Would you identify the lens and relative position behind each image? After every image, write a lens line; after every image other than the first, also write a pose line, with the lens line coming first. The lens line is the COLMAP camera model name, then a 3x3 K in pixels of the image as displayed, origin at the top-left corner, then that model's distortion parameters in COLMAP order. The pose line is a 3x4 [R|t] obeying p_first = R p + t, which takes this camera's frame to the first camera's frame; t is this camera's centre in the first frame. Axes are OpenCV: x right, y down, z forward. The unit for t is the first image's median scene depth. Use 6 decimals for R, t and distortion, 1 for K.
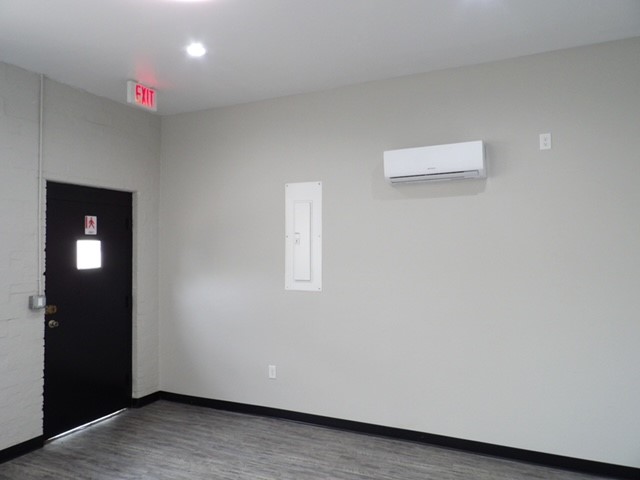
lens RADIAL K [[467.3, 0, 320.8], [0, 467.3, 241.6], [0, 0, 1]] dist [-0.032202, 0.030694]
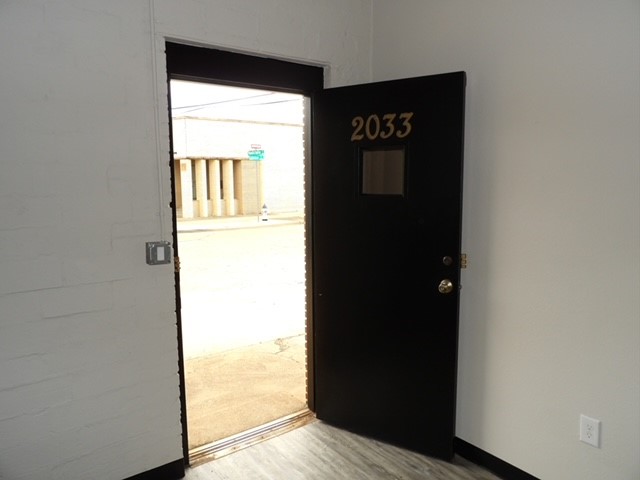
lens RADIAL K [[467.3, 0, 321.0], [0, 467.3, 239.7], [0, 0, 1]] dist [-0.032202, 0.030694]
pose [[0.884589, 0.055130, -0.463101, -0.153960], [0.009030, 0.990778, 0.135195, 0.035116], [0.466284, -0.123774, 0.875933, 0.573416]]
